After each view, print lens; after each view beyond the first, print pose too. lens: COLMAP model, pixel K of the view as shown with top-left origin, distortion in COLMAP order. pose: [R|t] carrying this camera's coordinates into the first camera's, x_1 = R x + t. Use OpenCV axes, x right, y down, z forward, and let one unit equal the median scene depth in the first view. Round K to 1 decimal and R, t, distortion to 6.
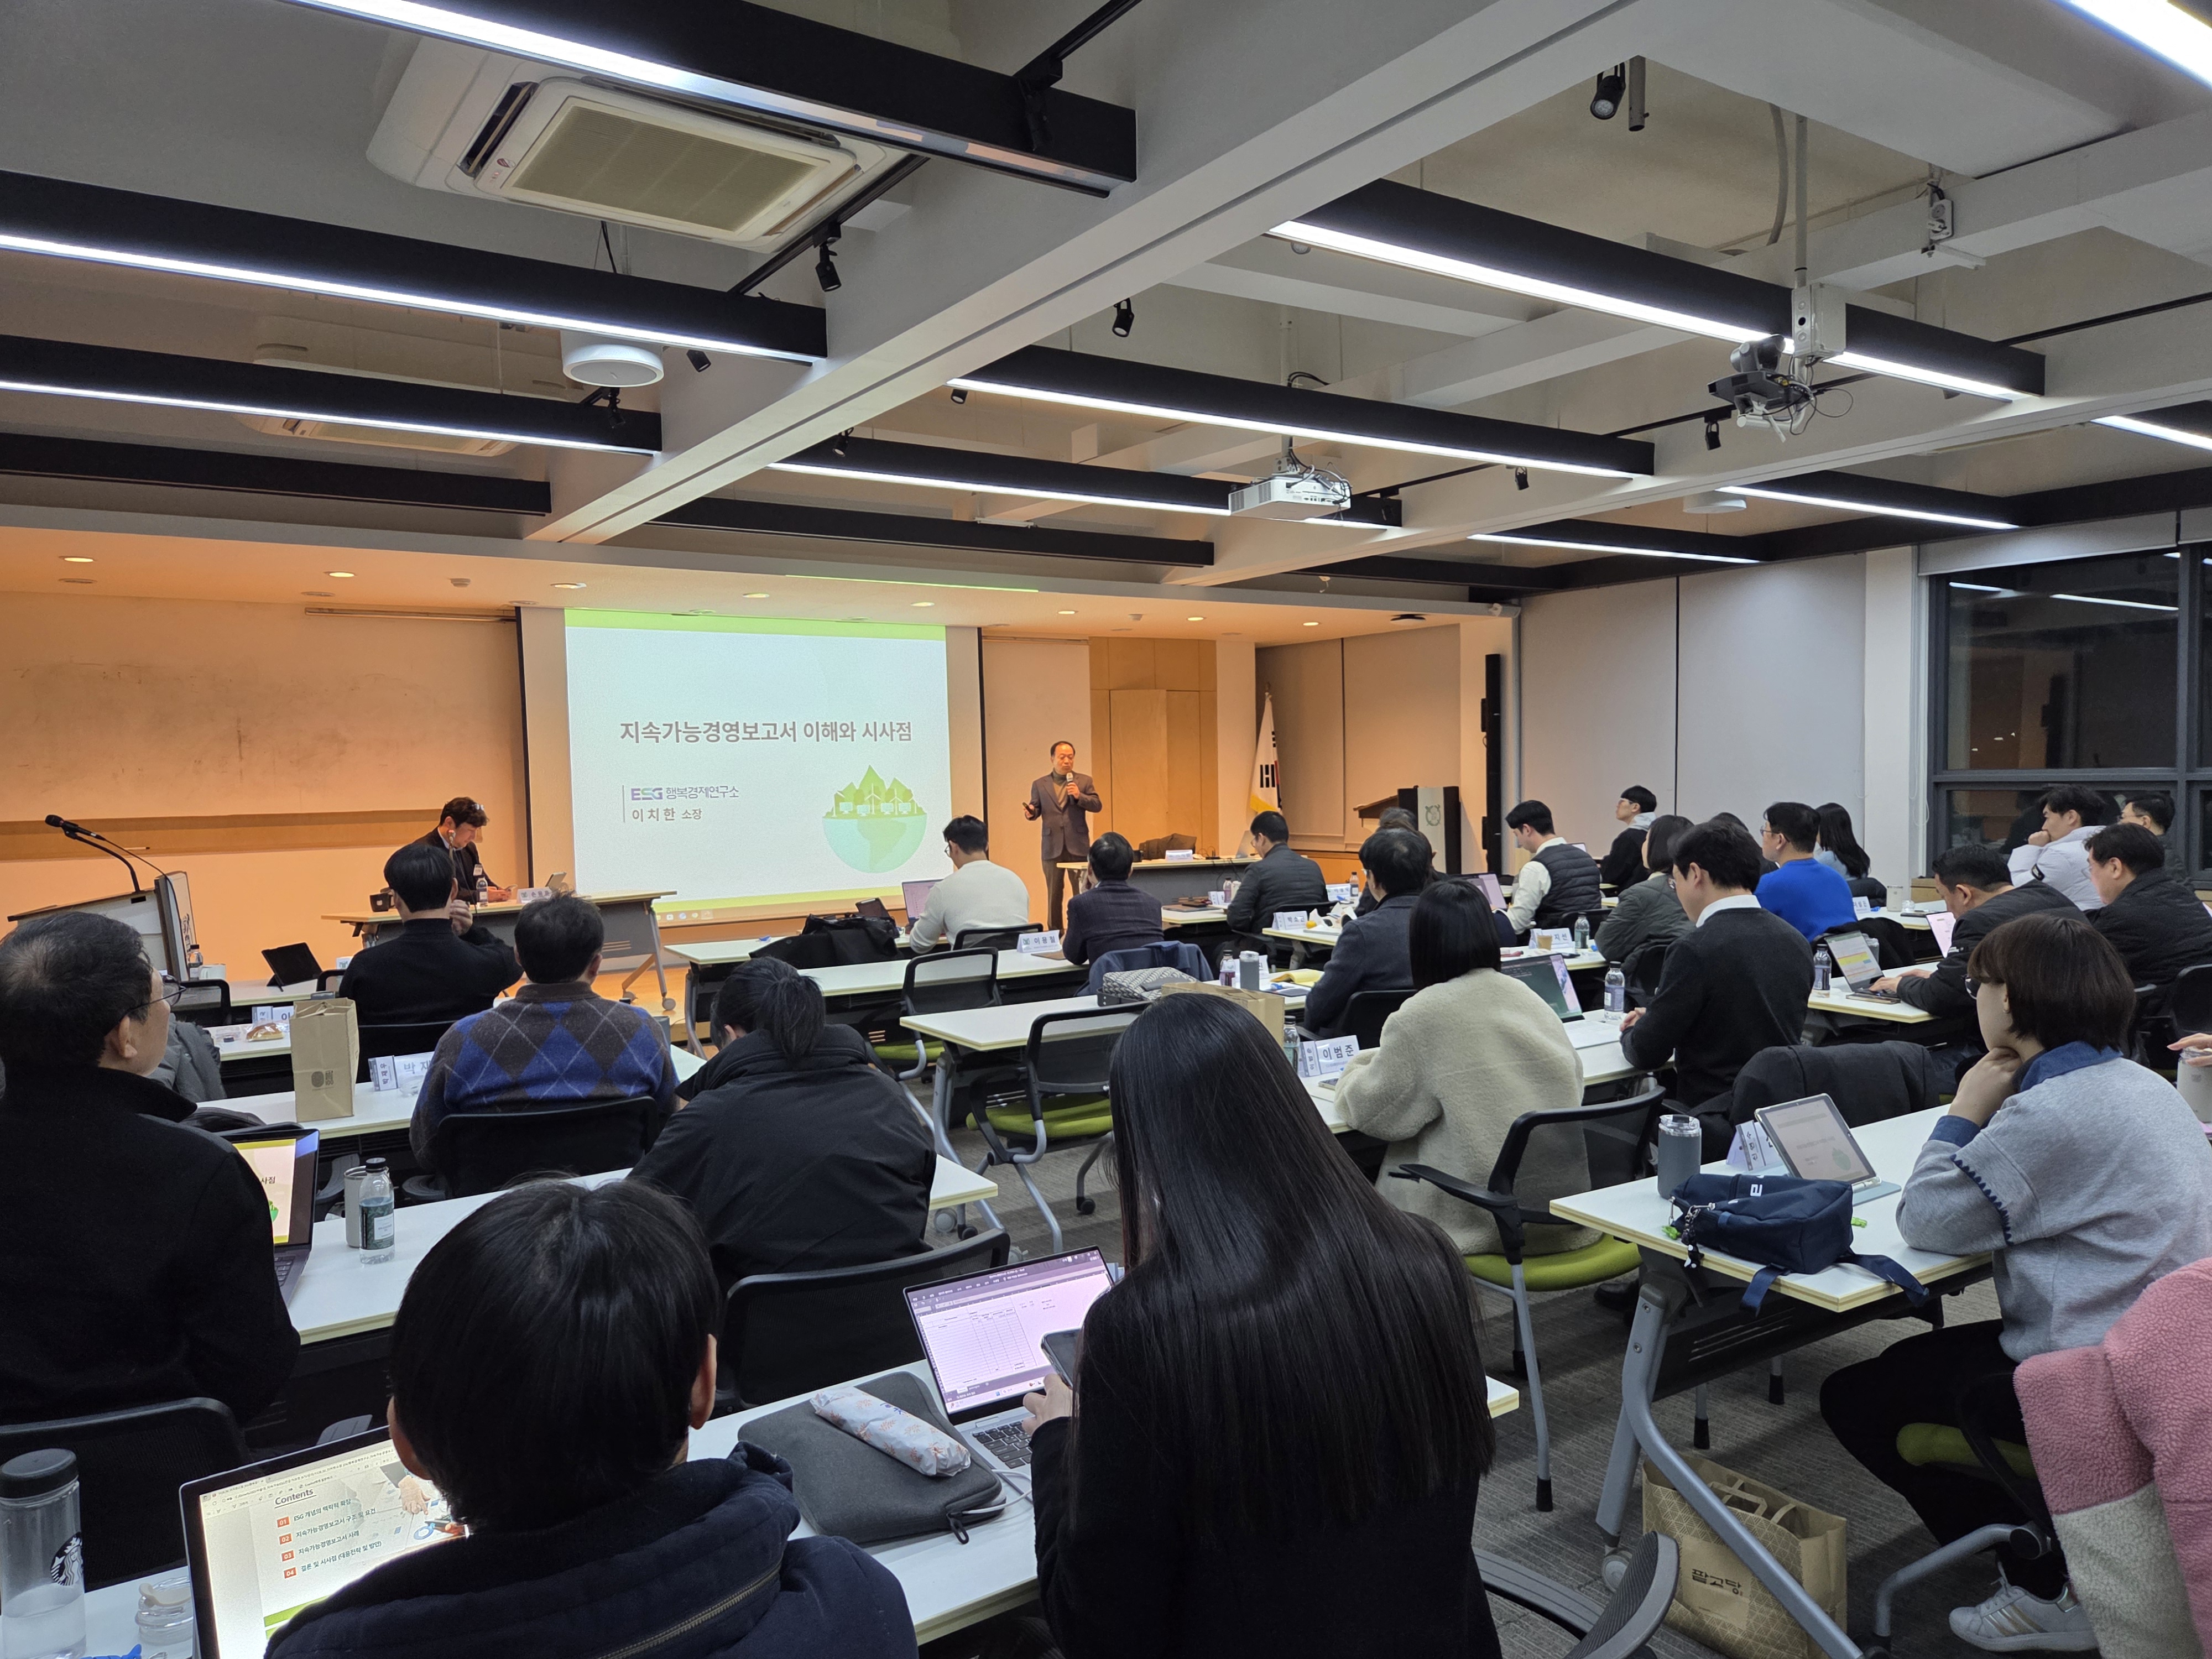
lens RADIAL K [[1477.0, 0, 1103.5], [0, 1477.0, 840.3], [0, 0, 1]] dist [0.060908, -0.021977]
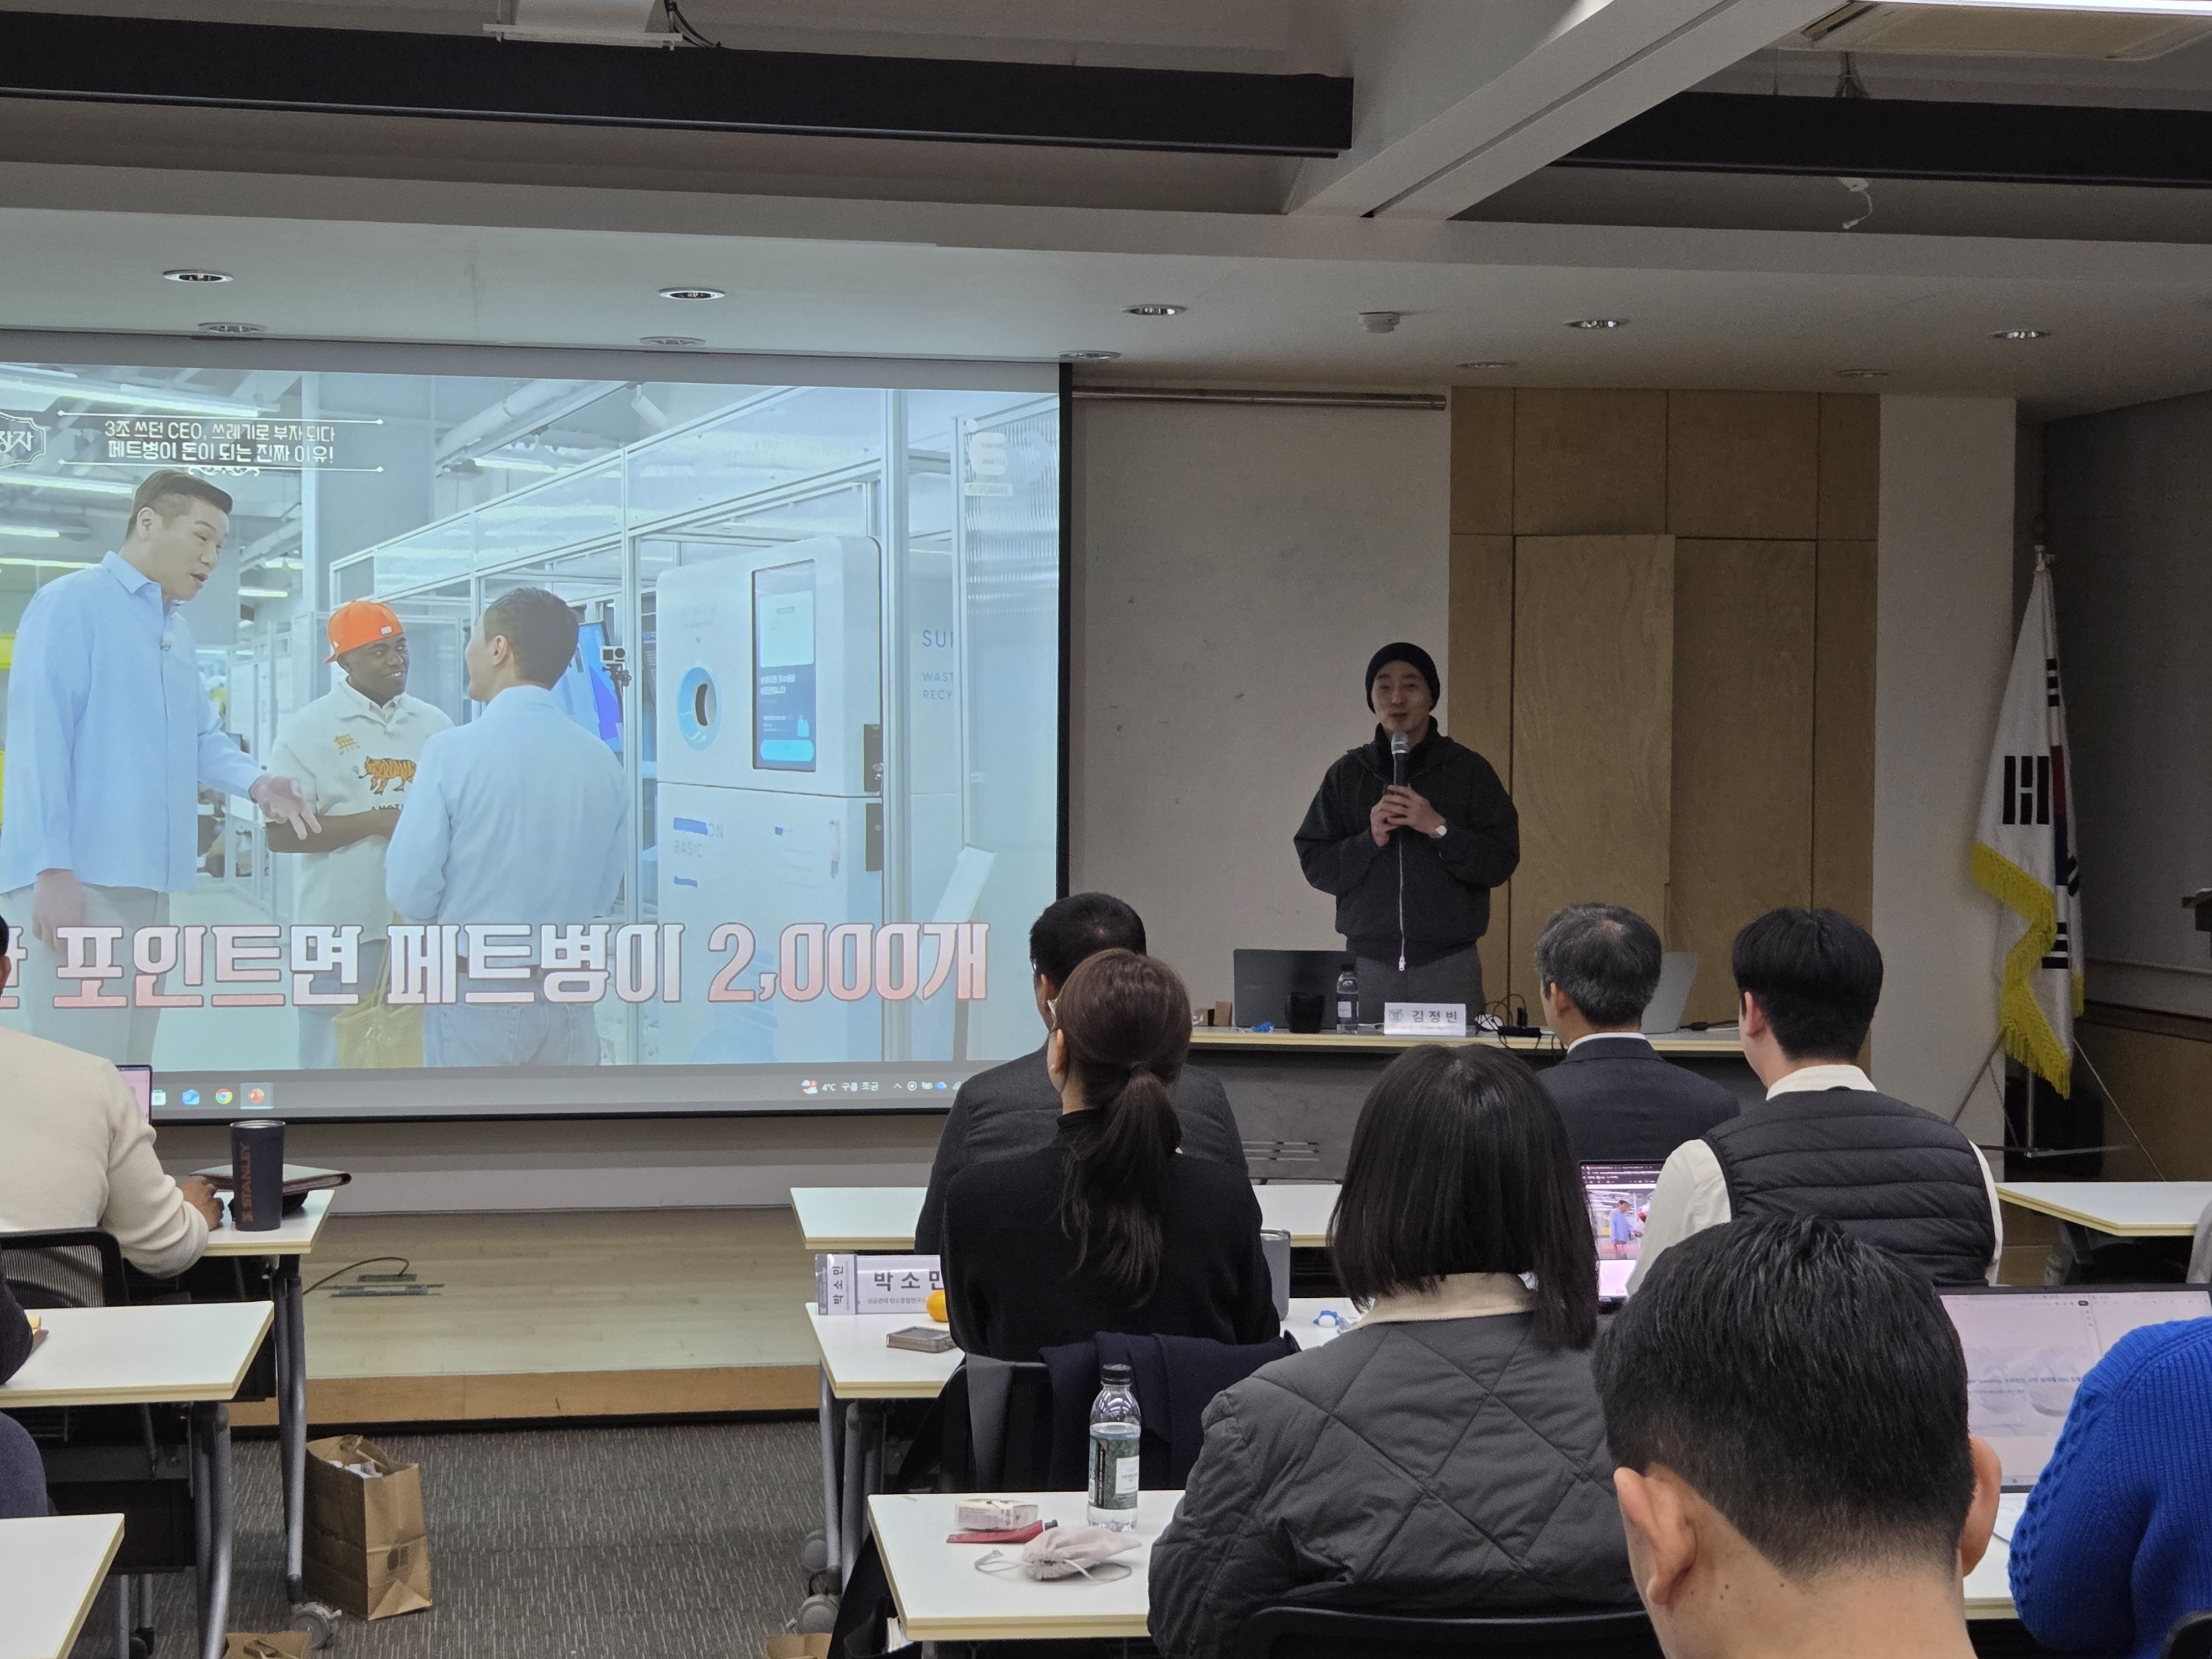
lens RADIAL K [[3403.1, 0, 1134.5], [0, 3403.1, 832.4], [0, 0, 1]] dist [0.068639, 0.000000]
pose [[0.916319, 0.039376, -0.398509, 0.317503], [-0.047686, 0.998802, -0.010960, -0.022657], [0.397600, 0.029046, 0.917099, 0.277304]]
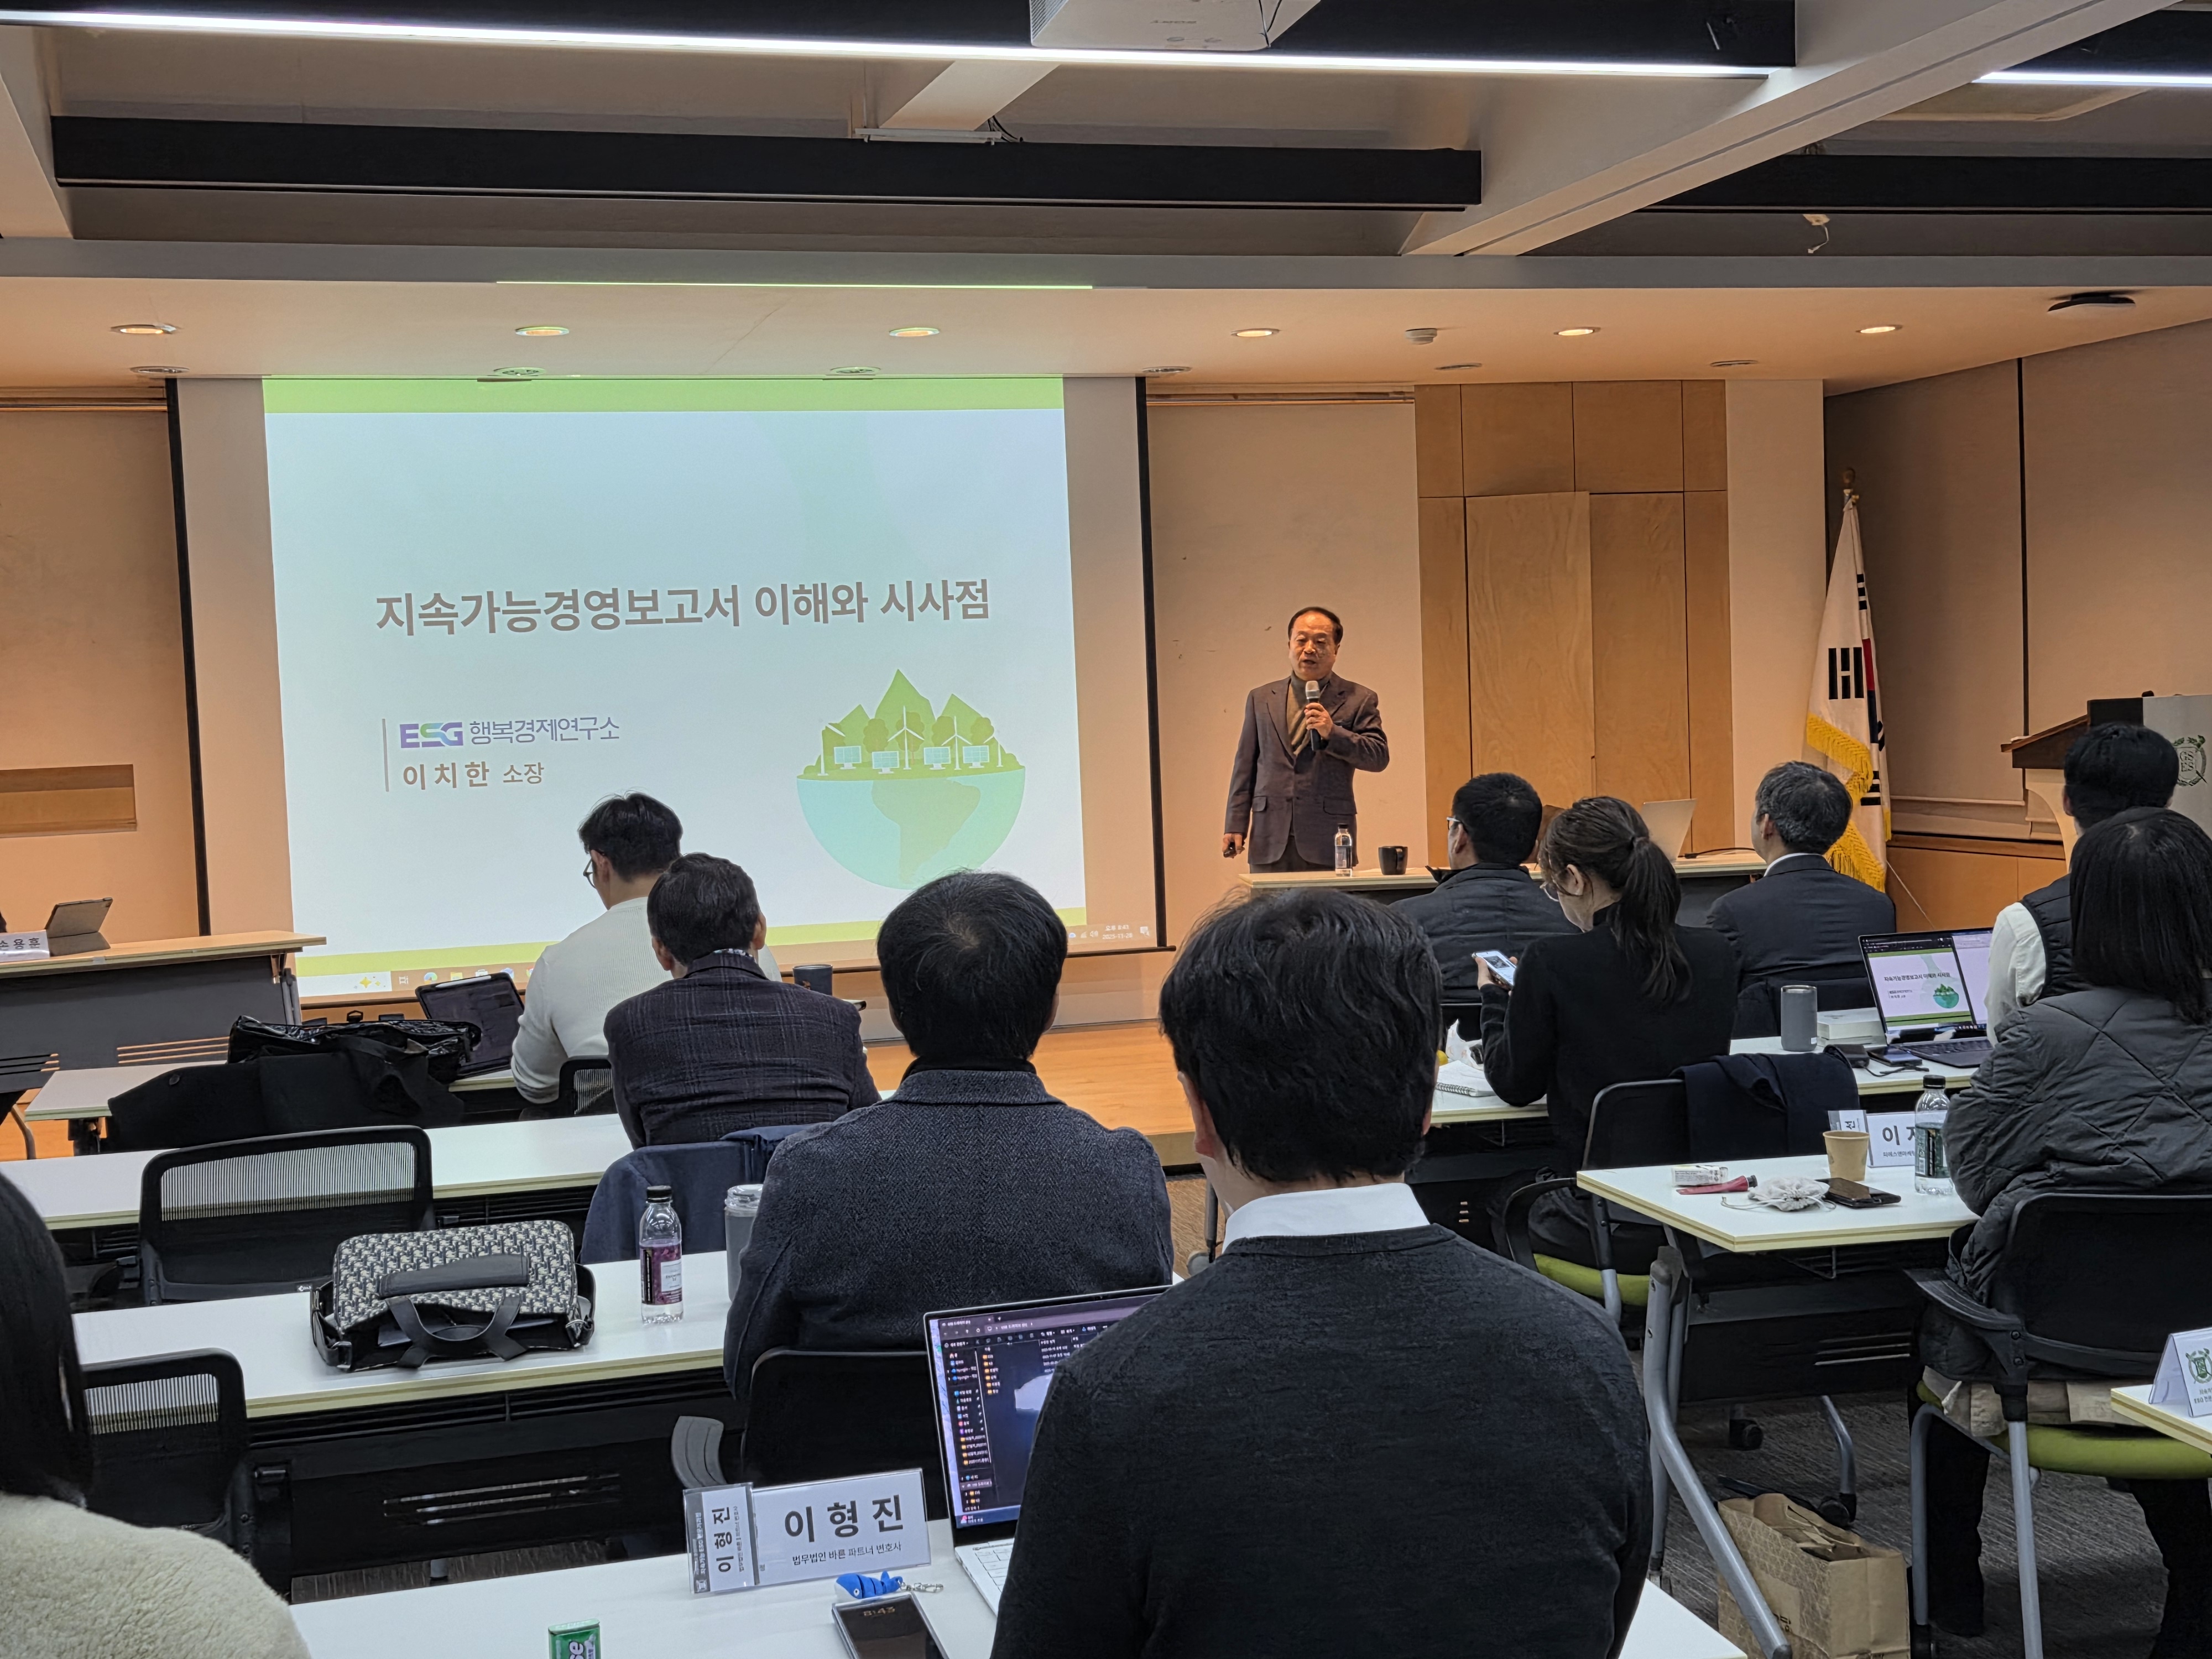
lens RADIAL K [[2742.7, 0, 1099.5], [0, 2742.7, 824.3], [0, 0, 1]] dist [0.065463, 0.000000]
pose [[0.951648, 0.001342, -0.307188, 0.204747], [0.001865, 0.999947, 0.010146, -0.010264], [0.307186, -0.010228, 0.951595, 0.179738]]
